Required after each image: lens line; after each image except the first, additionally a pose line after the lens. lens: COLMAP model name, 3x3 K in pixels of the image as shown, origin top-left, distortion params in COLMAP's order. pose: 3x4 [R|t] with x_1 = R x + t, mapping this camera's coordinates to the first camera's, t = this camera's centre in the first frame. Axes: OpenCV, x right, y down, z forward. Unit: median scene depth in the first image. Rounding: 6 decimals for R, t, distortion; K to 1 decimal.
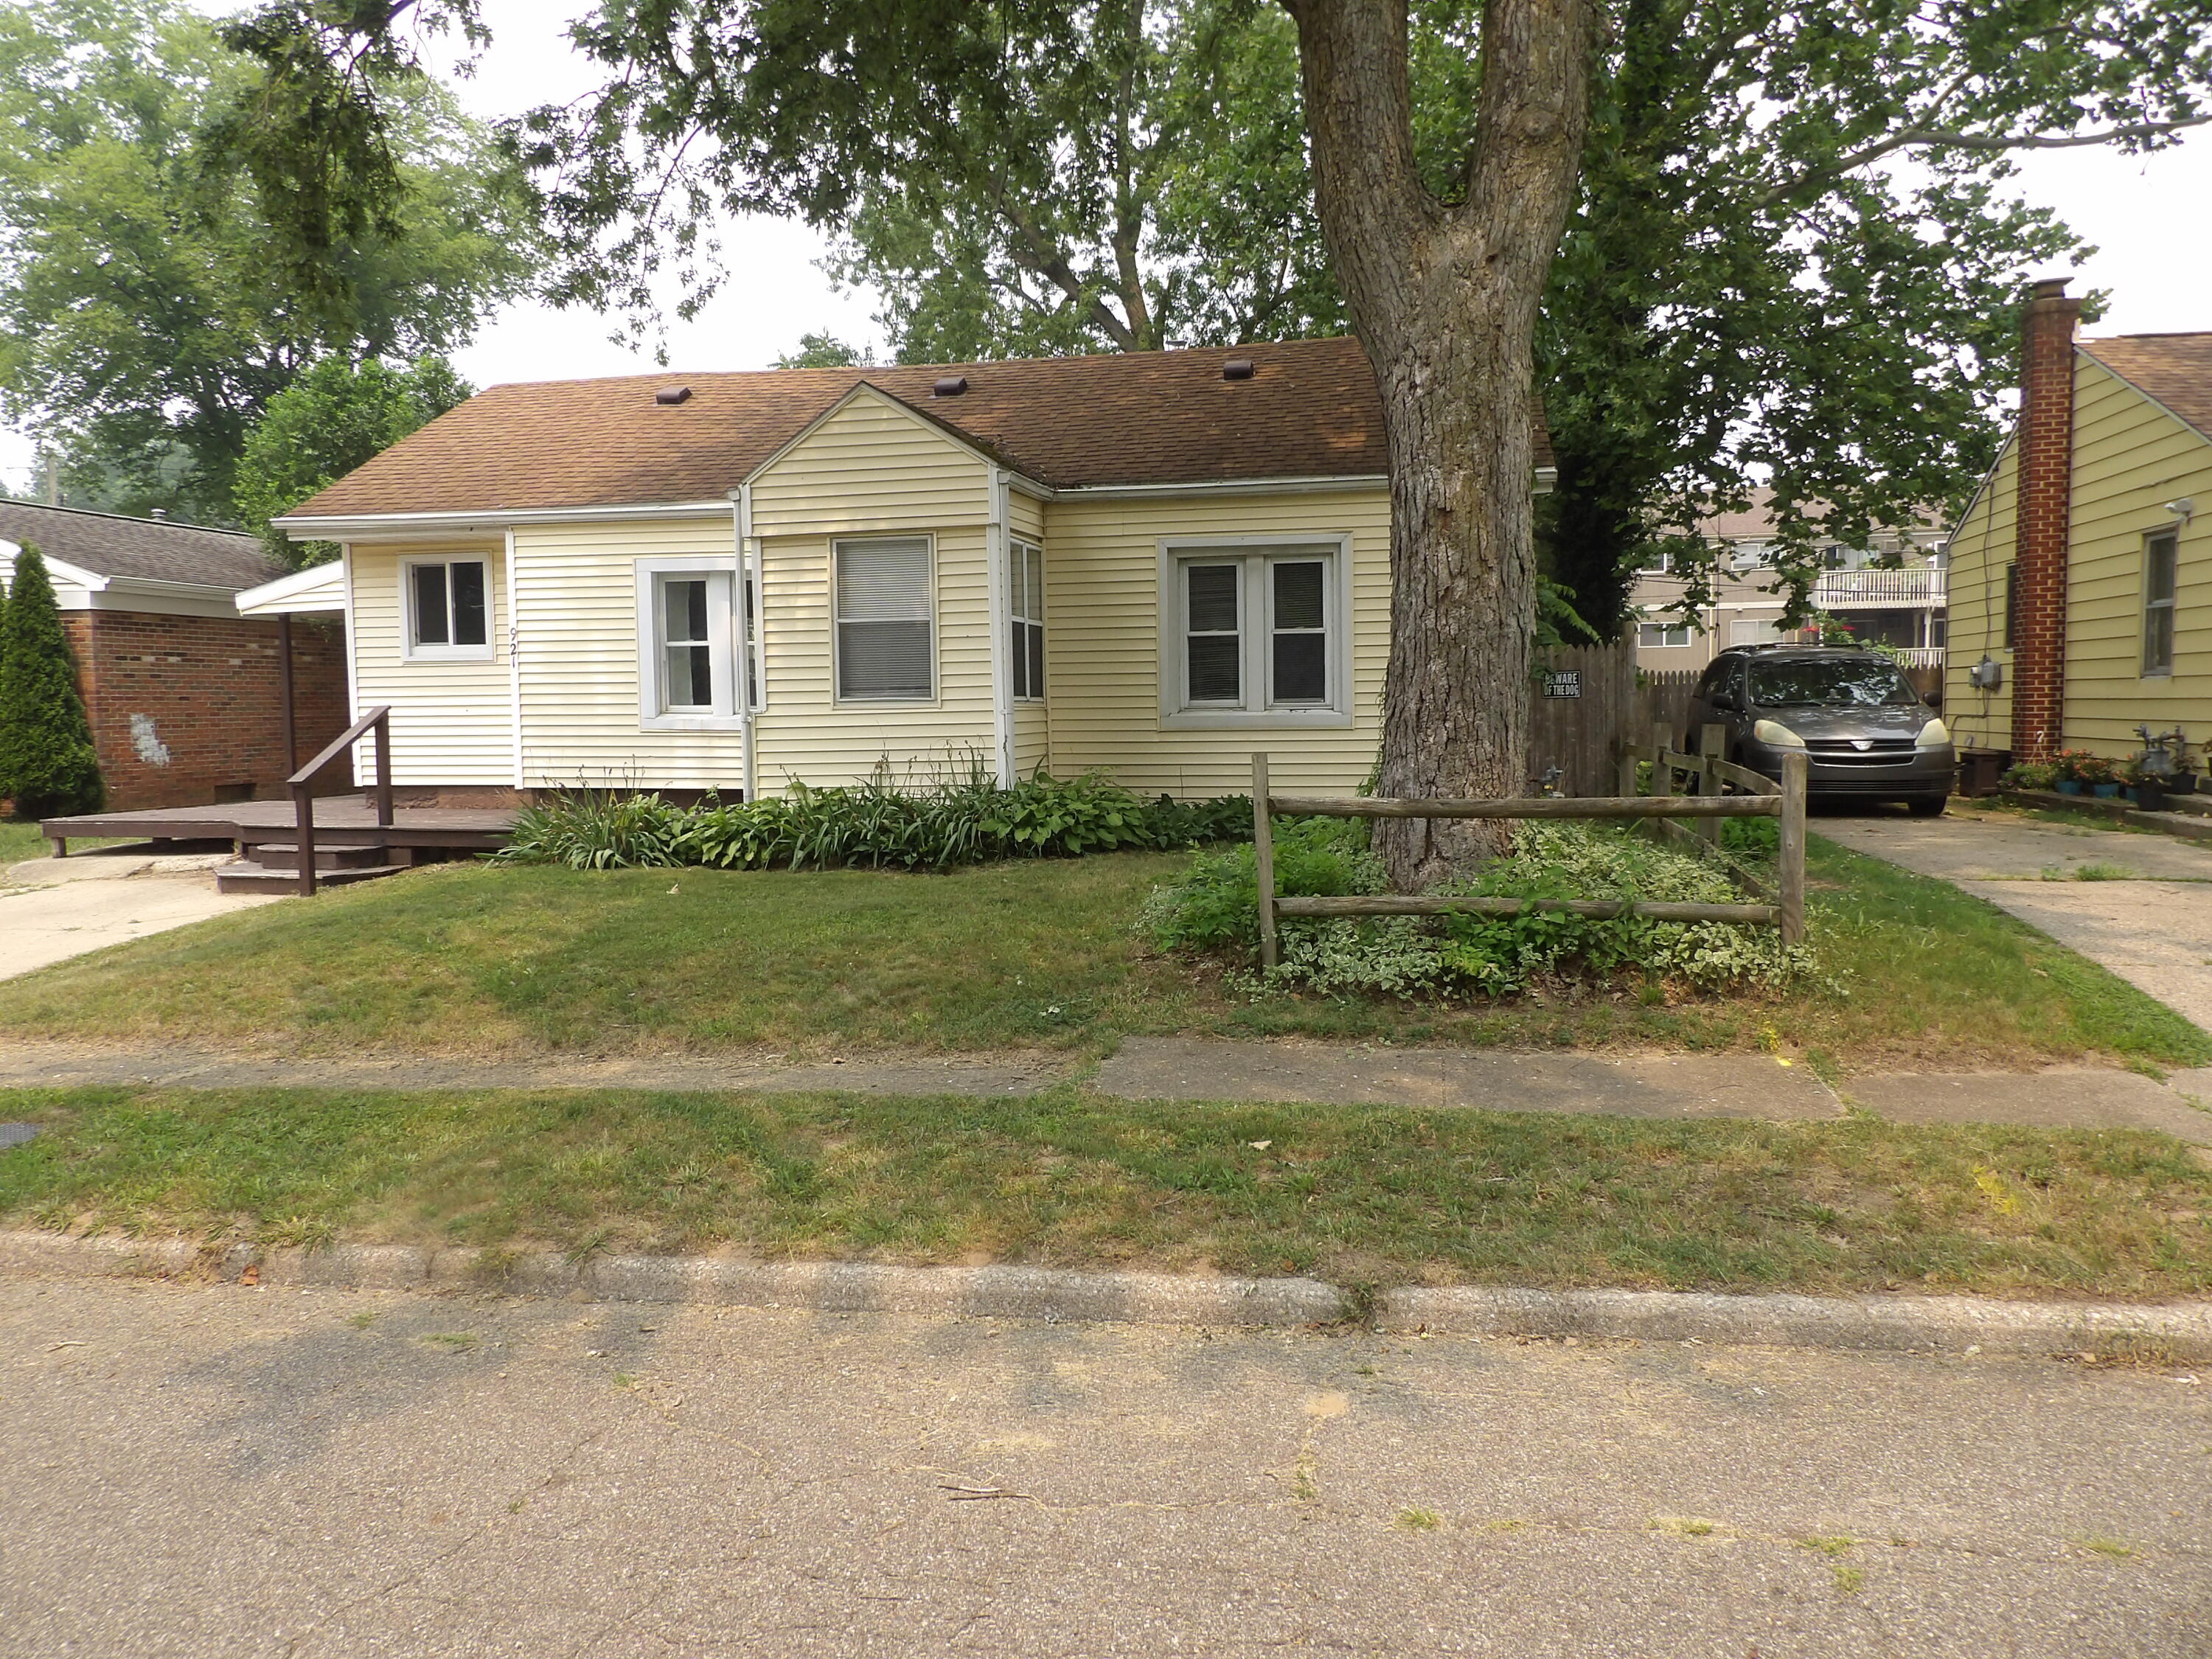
lens RADIAL K [[1581.6, 0, 1079.3], [0, 1581.6, 822.1], [0, 0, 1]] dist [-0.034077, 0.044246]
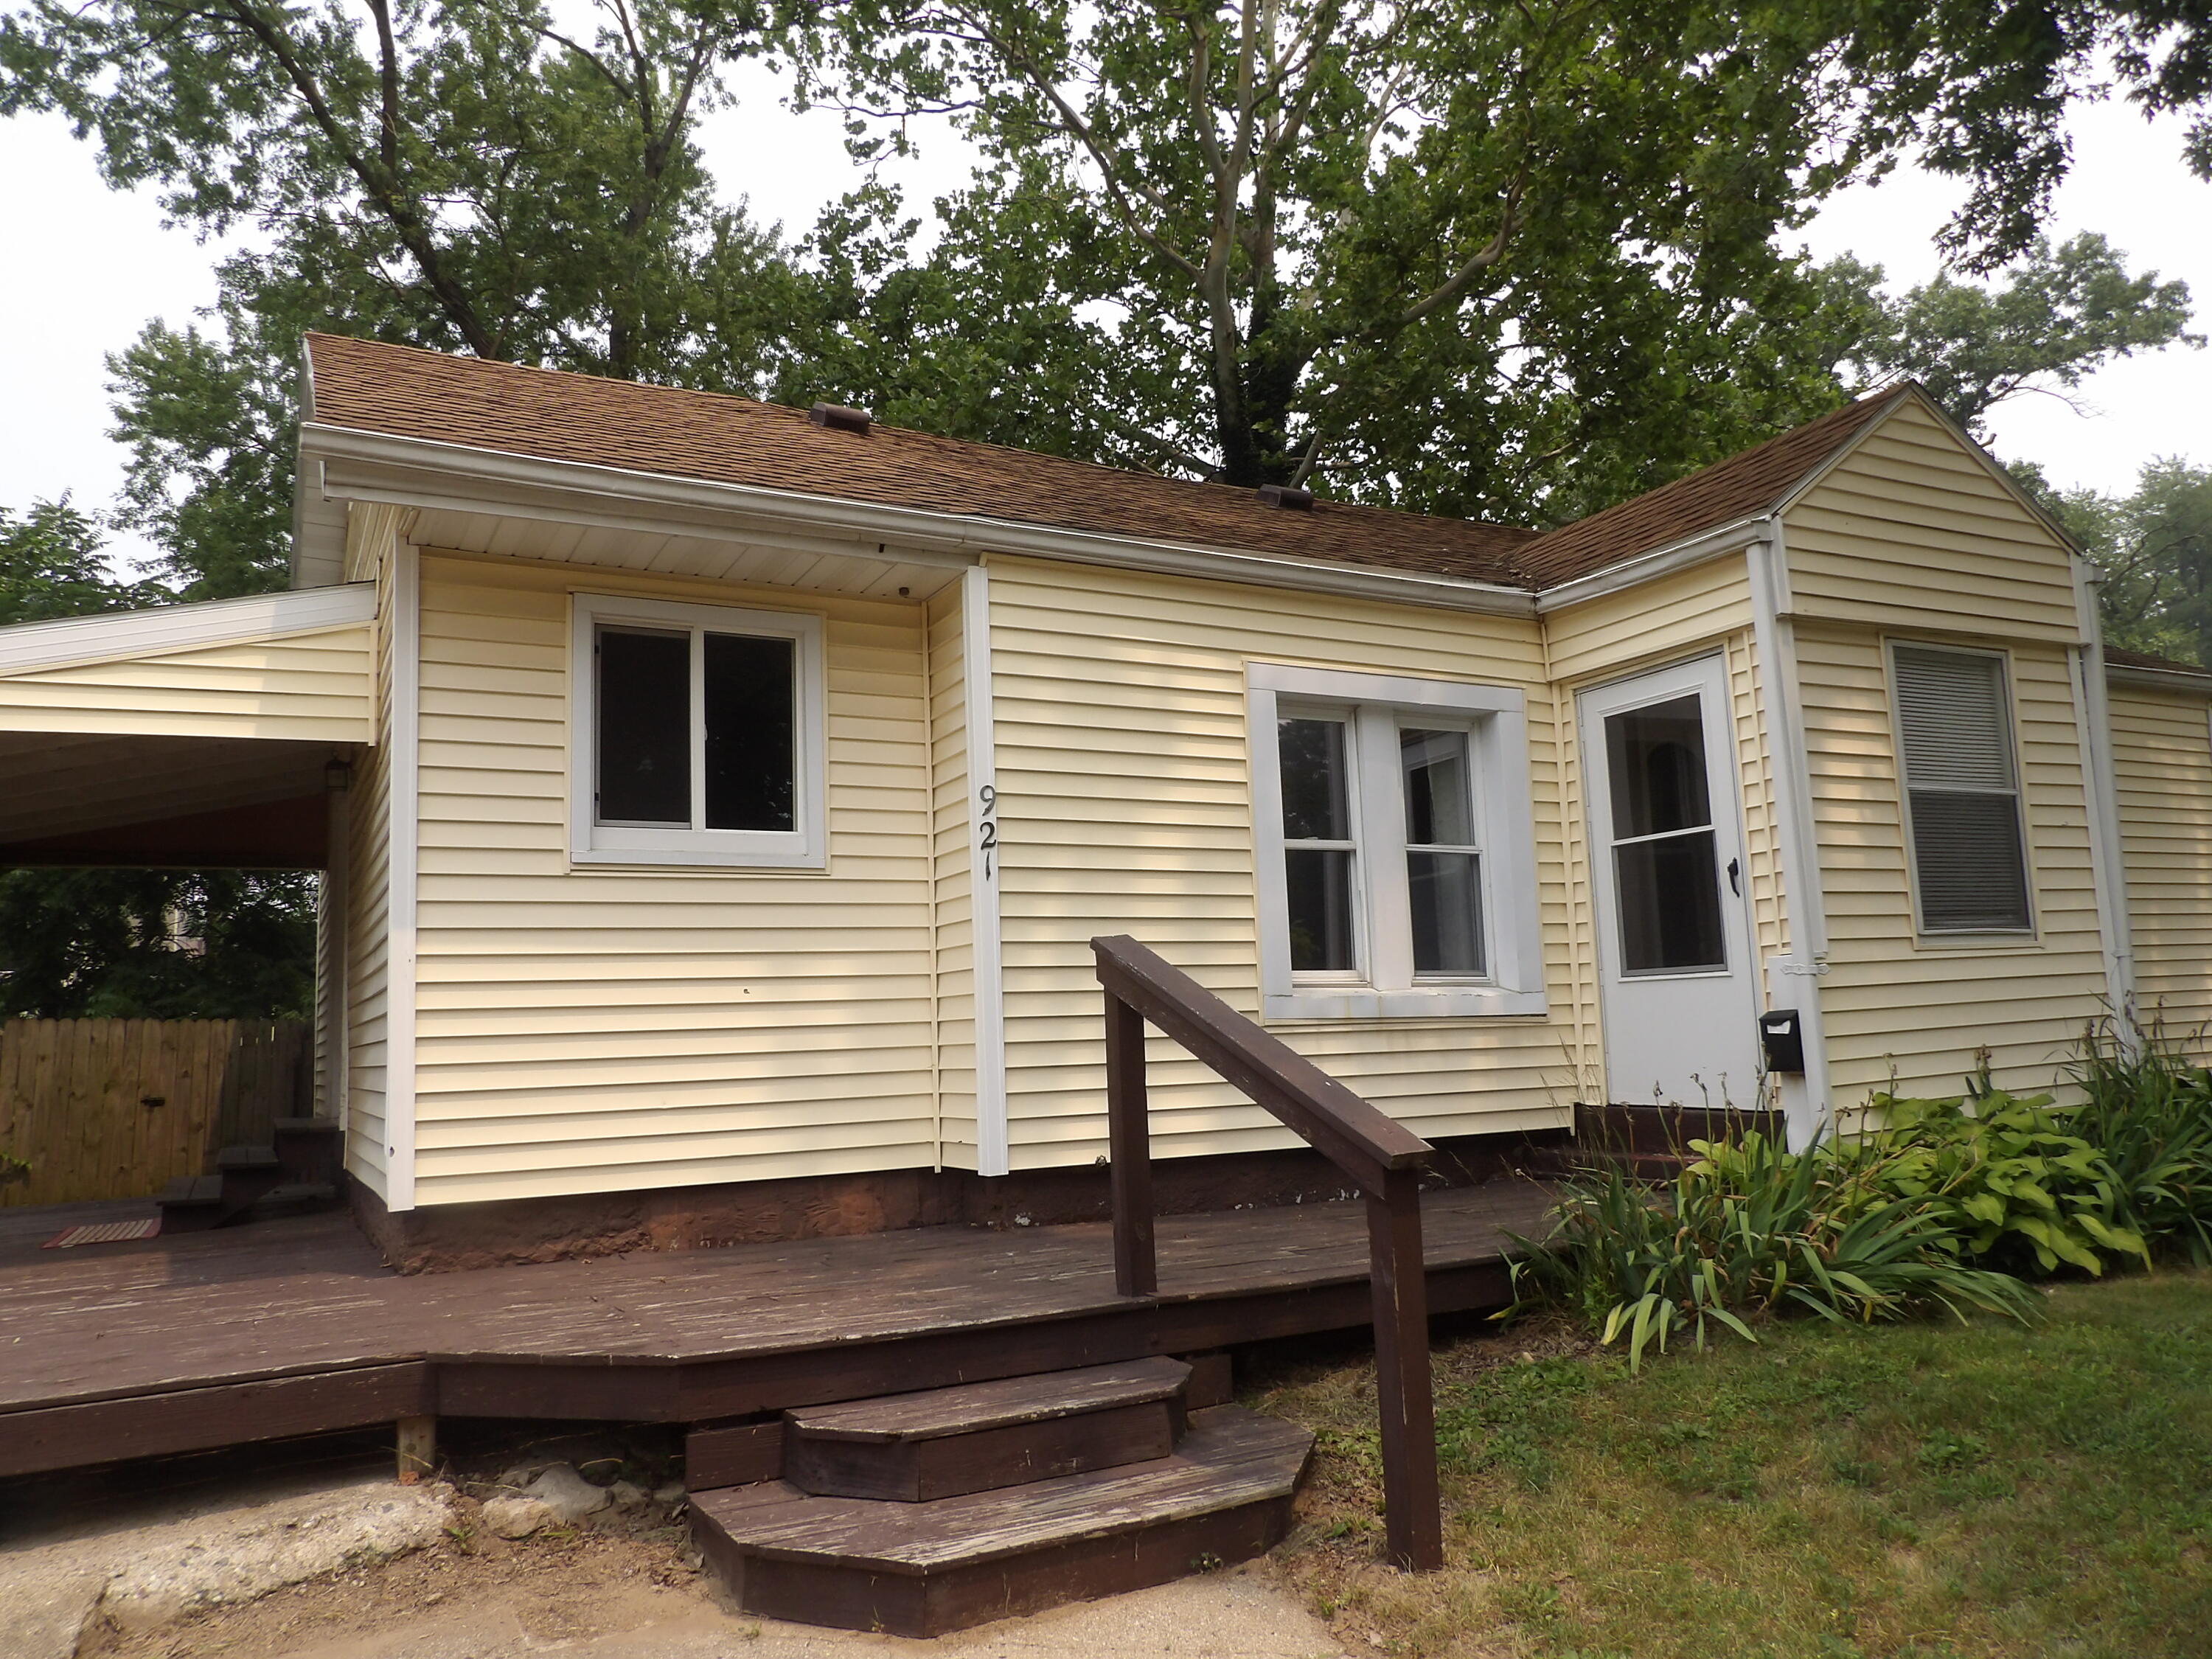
lens RADIAL K [[1581.6, 0, 1087.6], [0, 1581.6, 831.8], [0, 0, 1]] dist [-0.034077, 0.044246]
pose [[0.767107, 0.066538, 0.638059, -0.678809], [0.081720, 0.976369, -0.200066, -0.026788], [-0.636293, 0.205614, 0.743541, 0.748647]]
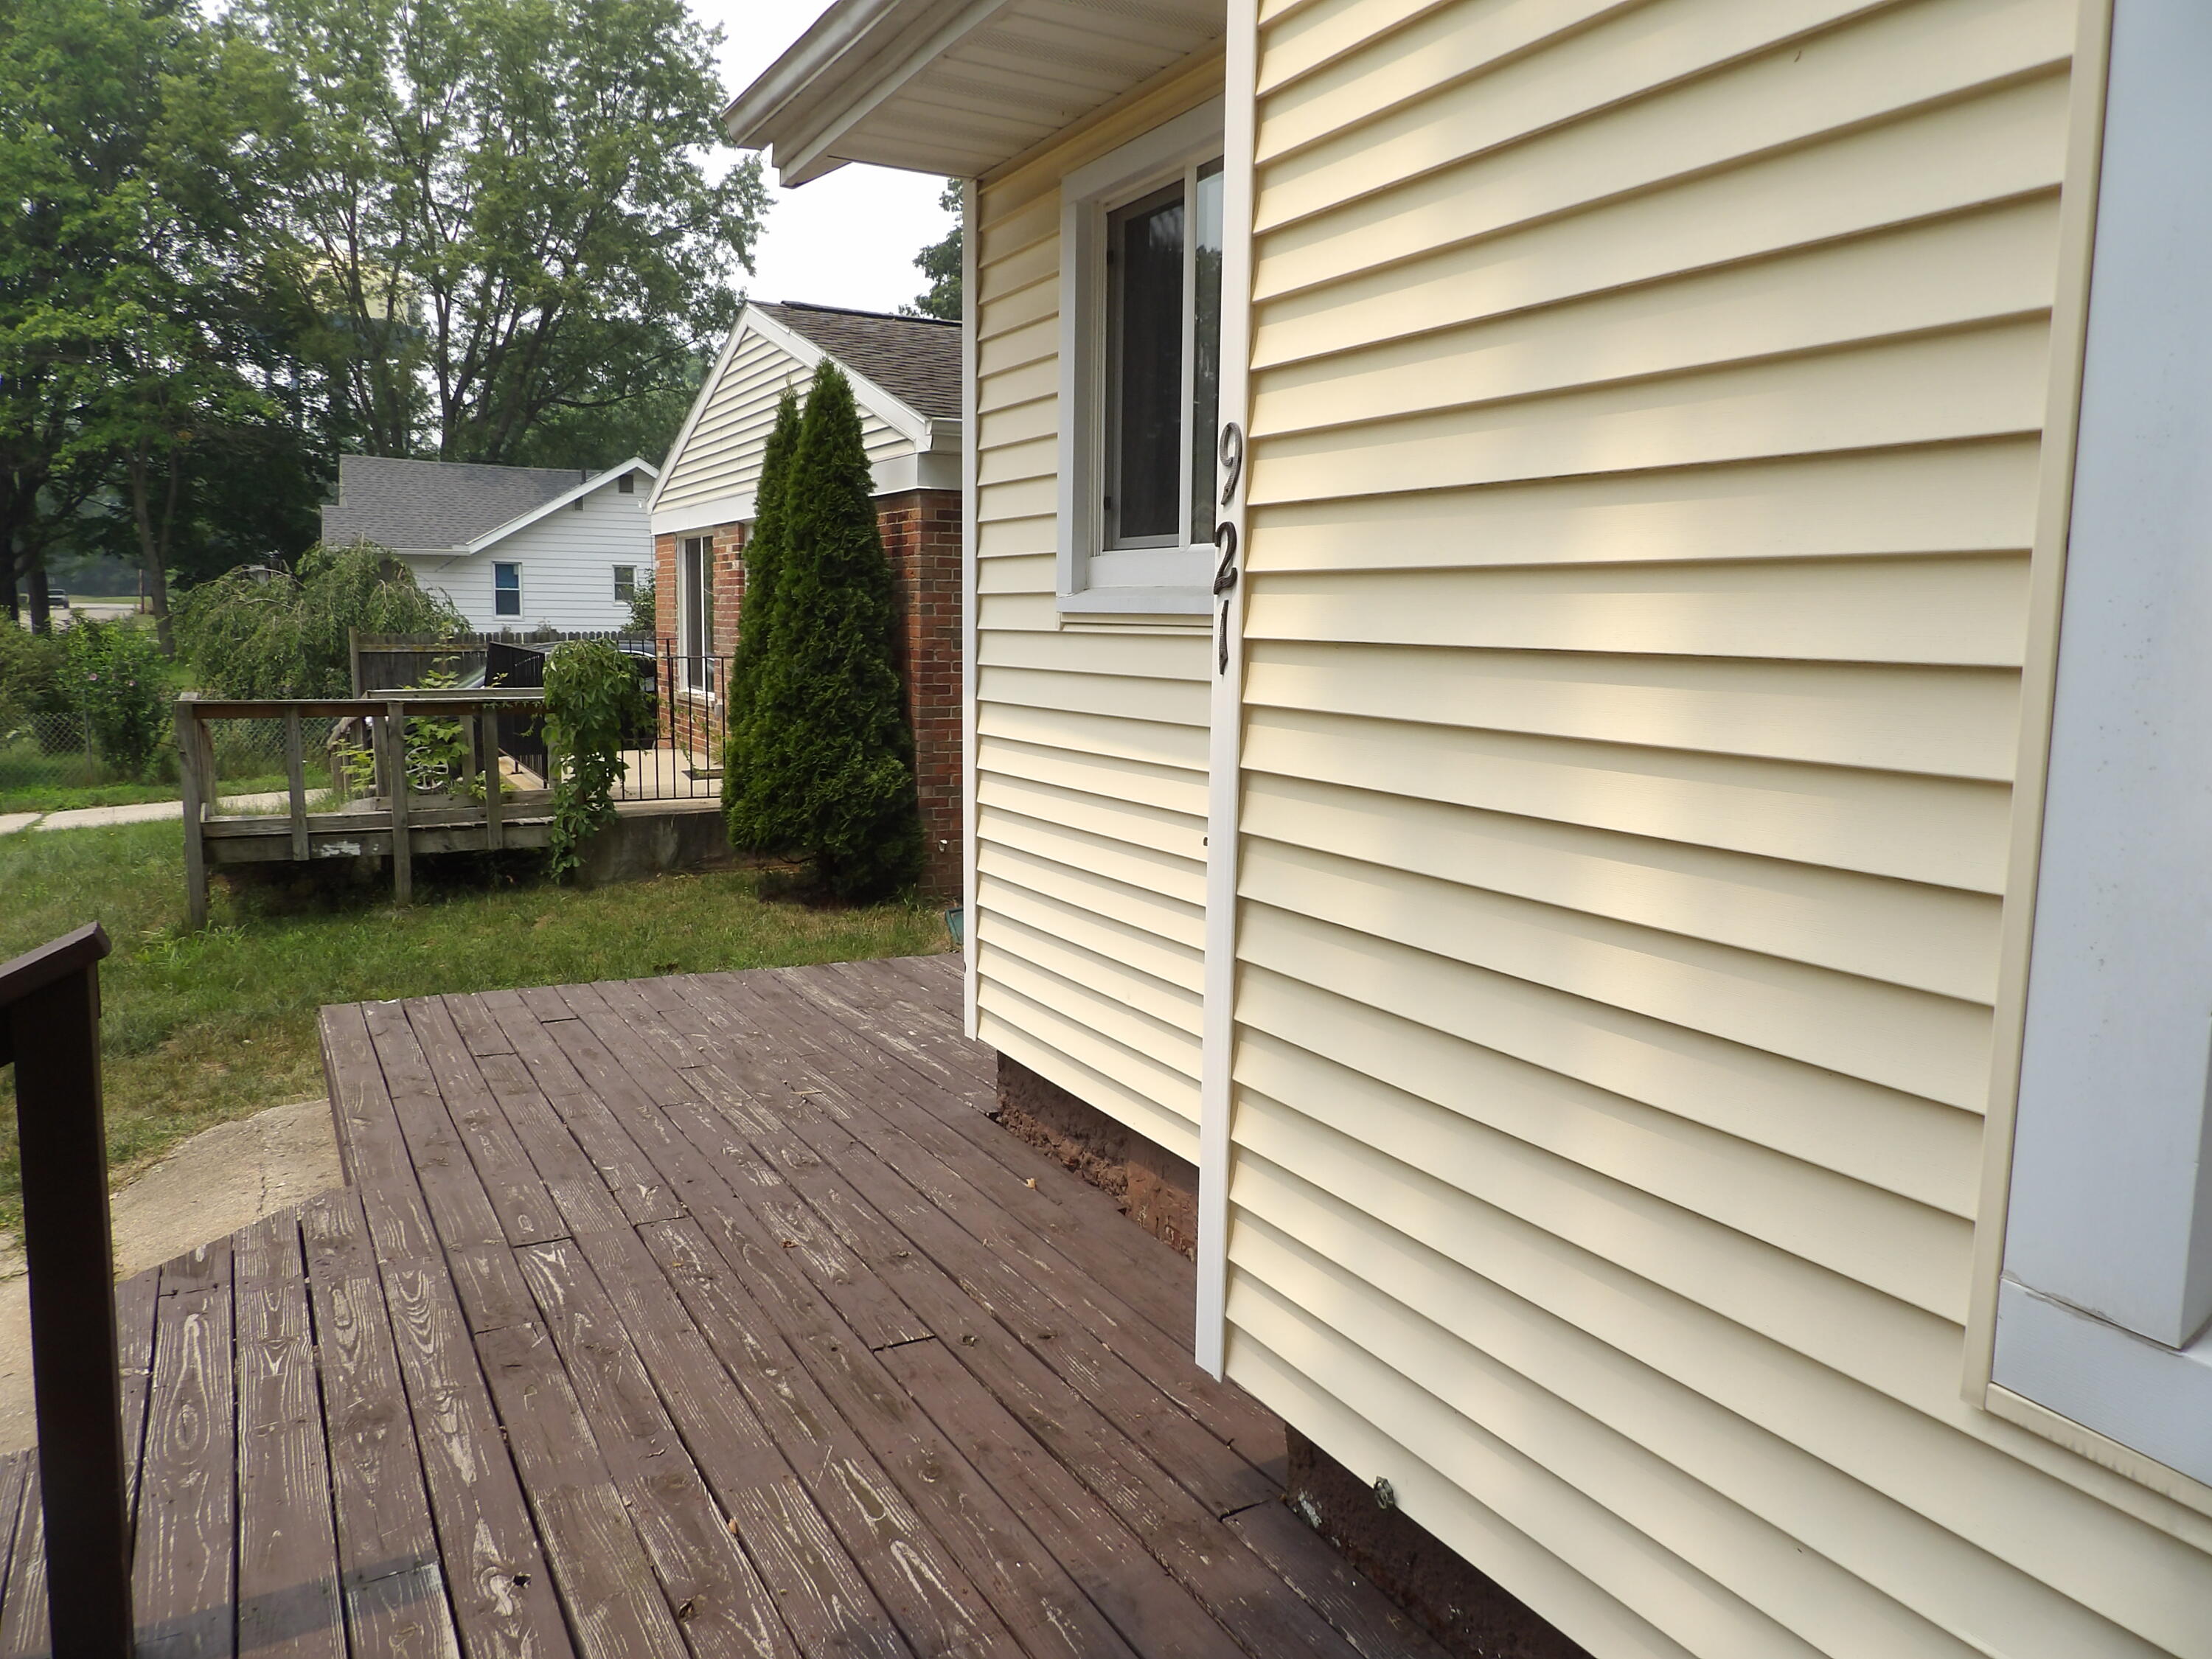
lens RADIAL K [[1581.6, 0, 1088.4], [0, 1581.6, 830.3], [0, 0, 1]] dist [-0.034077, 0.044246]
pose [[0.633834, 0.122633, -0.763685, -0.268227], [-0.083344, 0.992431, 0.090193, -0.106533], [0.768966, 0.006481, 0.639257, 0.988844]]
